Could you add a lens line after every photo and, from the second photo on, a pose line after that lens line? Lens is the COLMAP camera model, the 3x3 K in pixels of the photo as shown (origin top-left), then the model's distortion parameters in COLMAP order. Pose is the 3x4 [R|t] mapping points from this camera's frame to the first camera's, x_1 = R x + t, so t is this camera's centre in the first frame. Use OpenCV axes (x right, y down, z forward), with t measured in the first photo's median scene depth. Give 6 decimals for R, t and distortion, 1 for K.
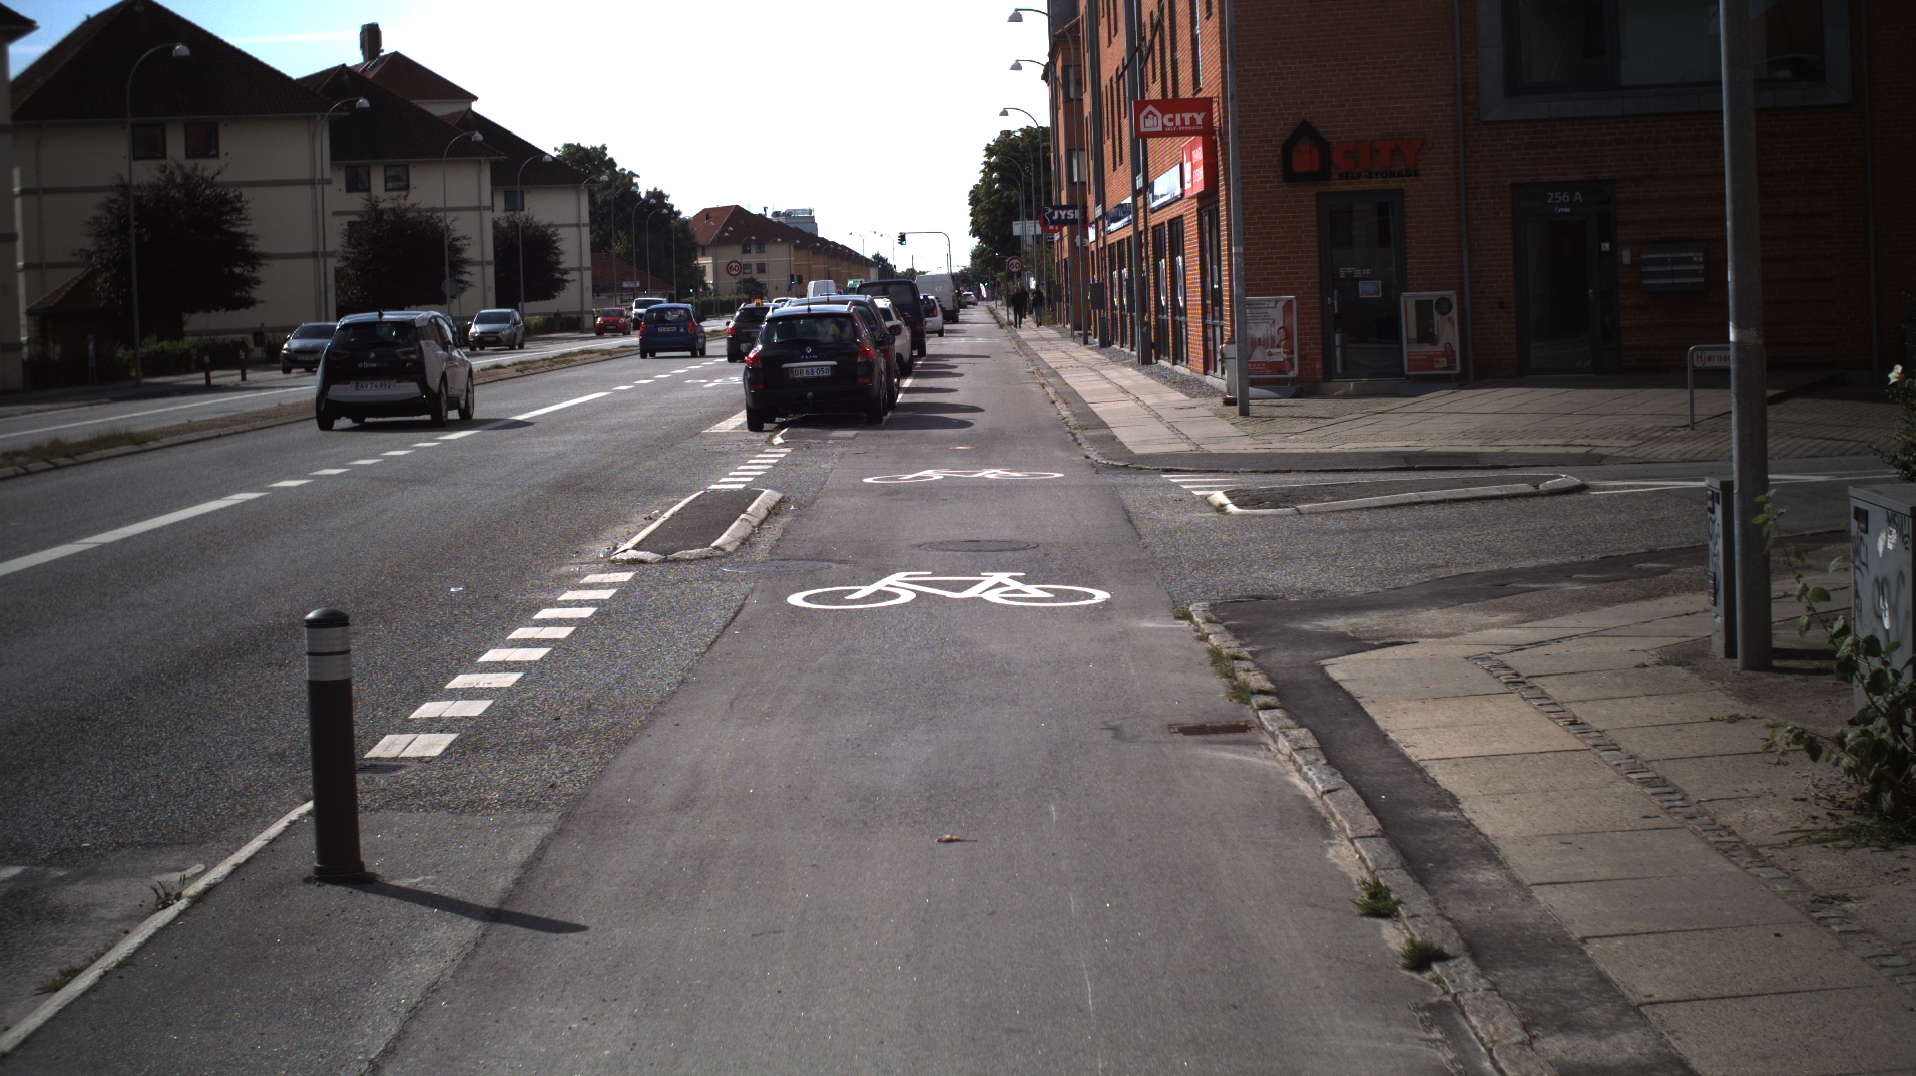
lens RADIAL K [[3580.5, 0, 958.0], [0, 3580.5, 538.0], [0, 0, 1]] dist [-0.309153, 0.390555]
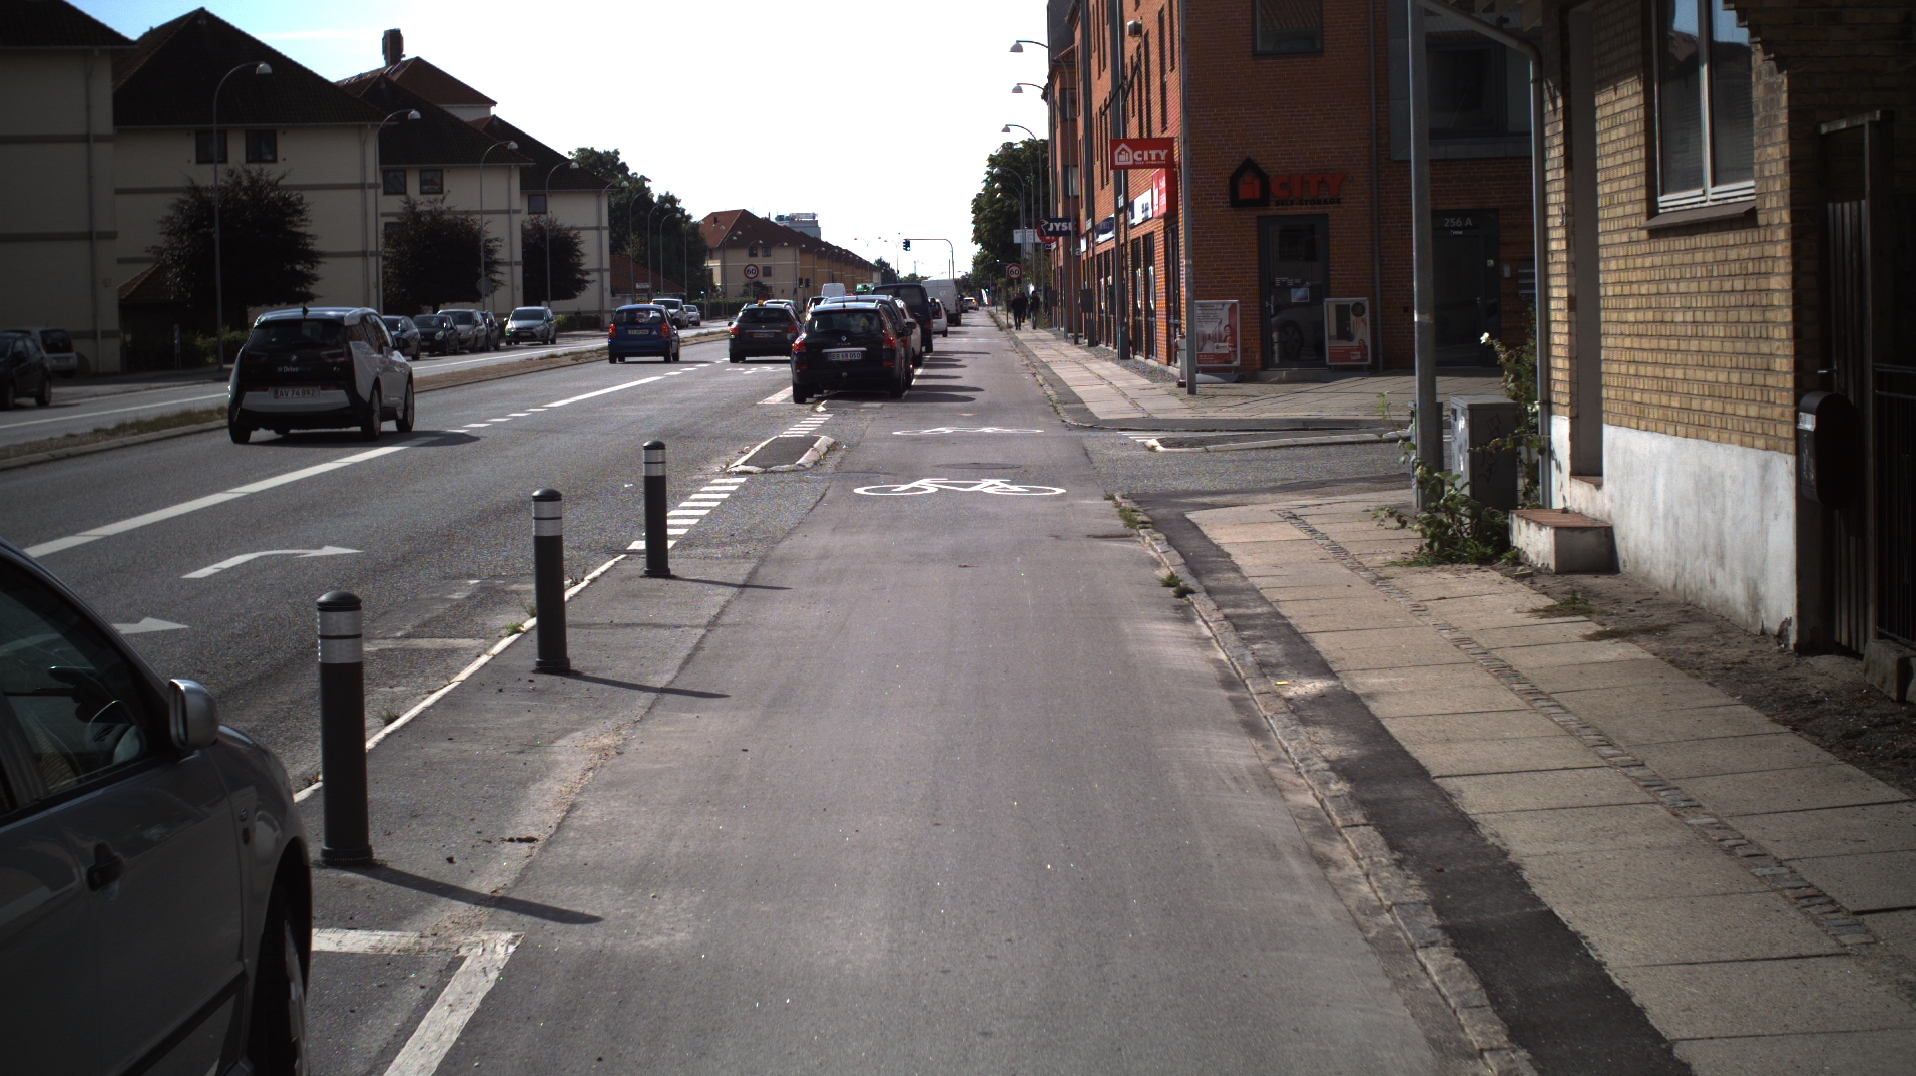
lens RADIAL K [[3580.5, 0, 958.0], [0, 3580.5, 538.0], [0, 0, 1]] dist [-0.309153, 0.390555]
pose [[0.999923, 0.012412, 0.000508, -0.000797], [-0.012411, 0.999922, -0.001591, 0.008015], [-0.000527, 0.001585, 0.999999, -0.106685]]
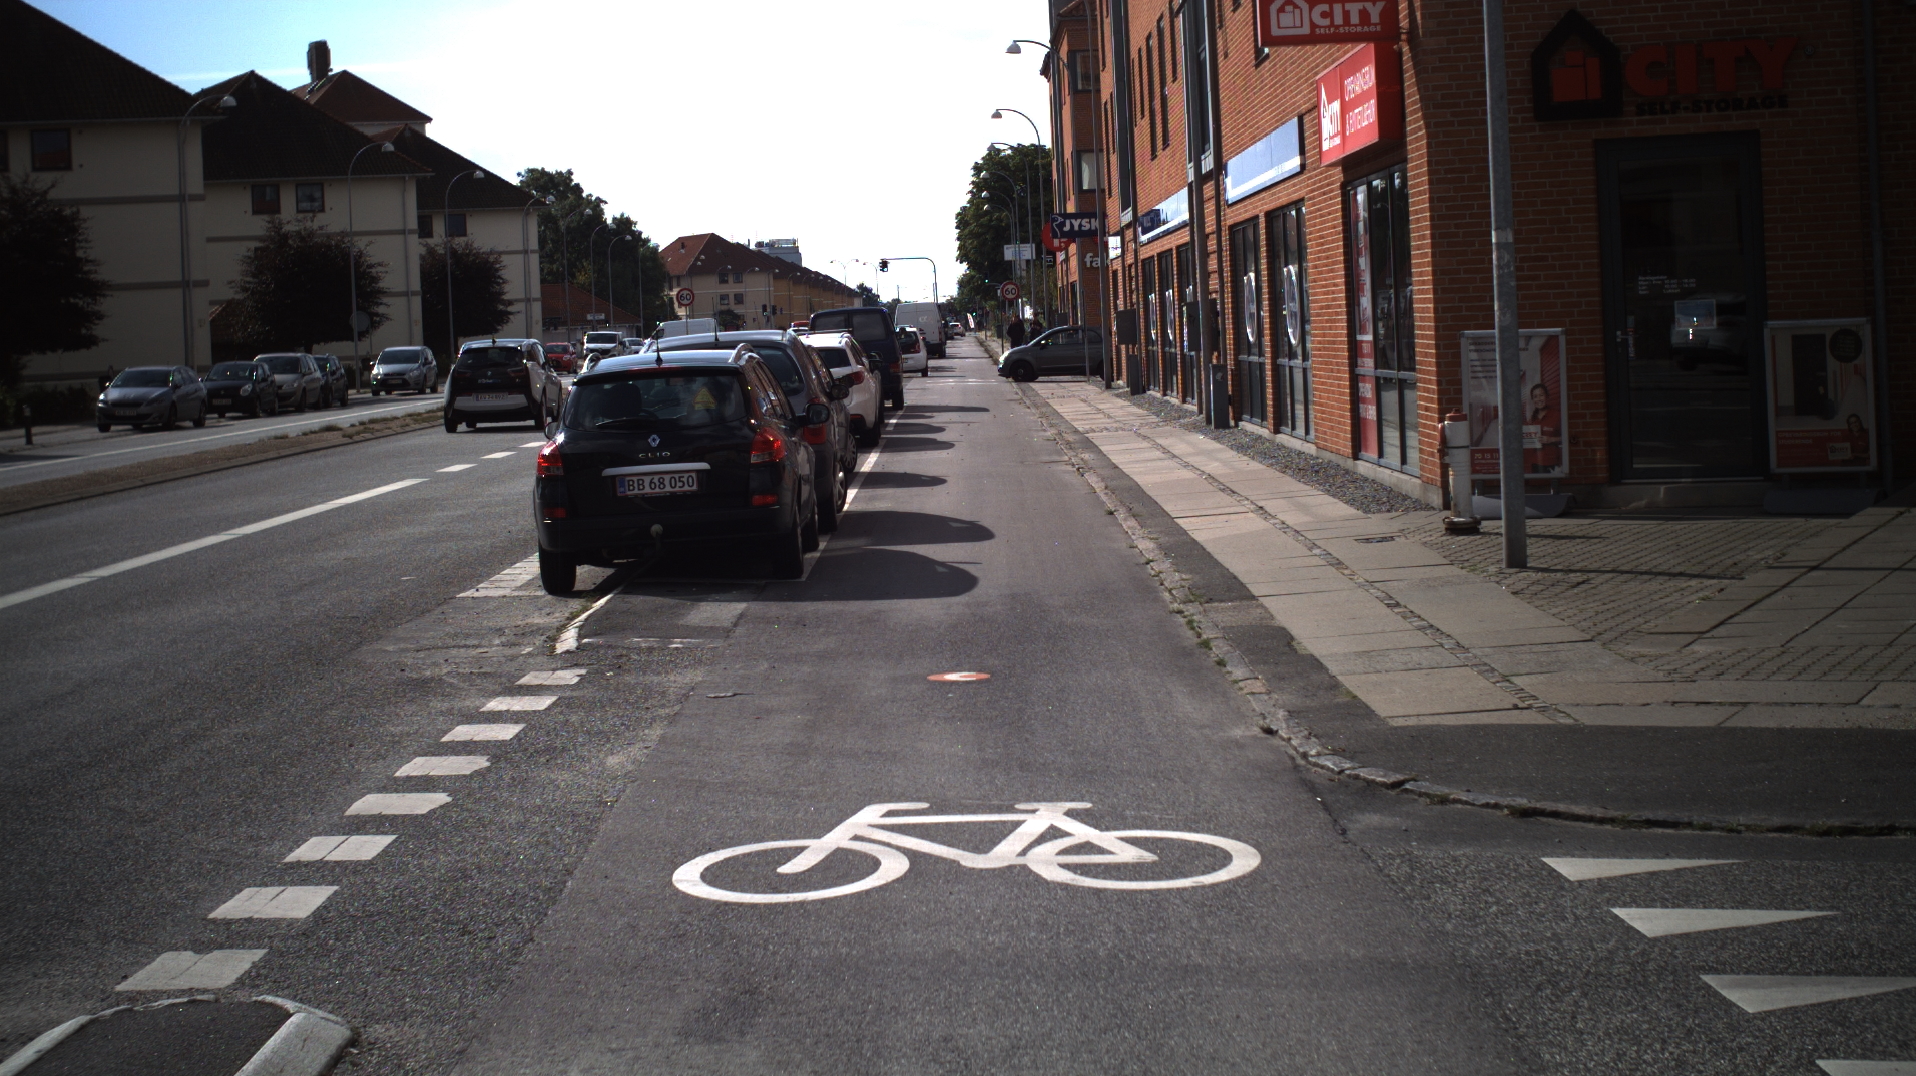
lens RADIAL K [[3580.5, 0, 958.0], [0, 3580.5, 538.0], [0, 0, 1]] dist [-0.309153, 0.390555]
pose [[0.999969, -0.007083, 0.003321, -0.000053], [0.007111, 0.999939, -0.008430, -0.014850], [-0.003261, 0.008454, 0.999959, 0.213616]]
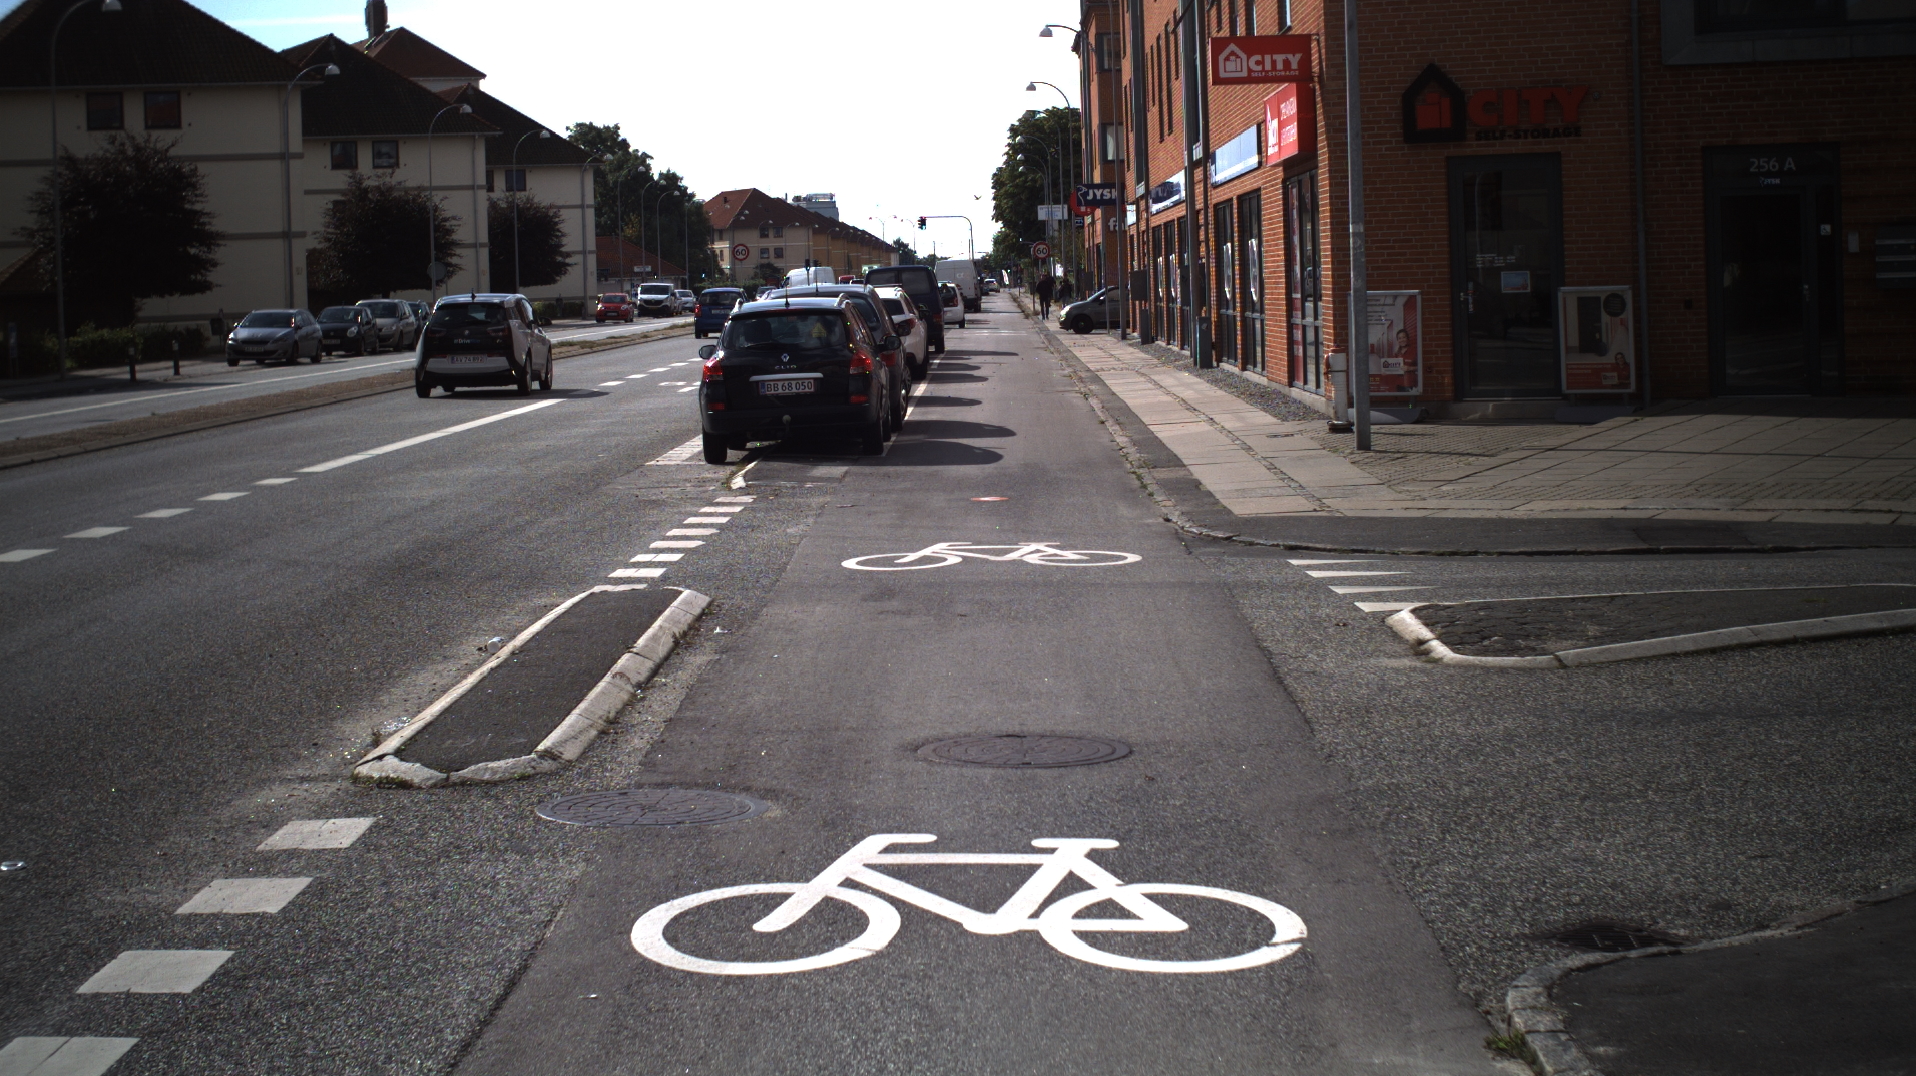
lens RADIAL K [[3580.5, 0, 958.0], [0, 3580.5, 538.0], [0, 0, 1]] dist [-0.309153, 0.390555]
pose [[0.999964, 0.006407, -0.005586, -0.000339], [-0.006385, 0.999972, 0.003868, -0.007719], [0.005610, -0.003833, 0.999977, 0.106941]]
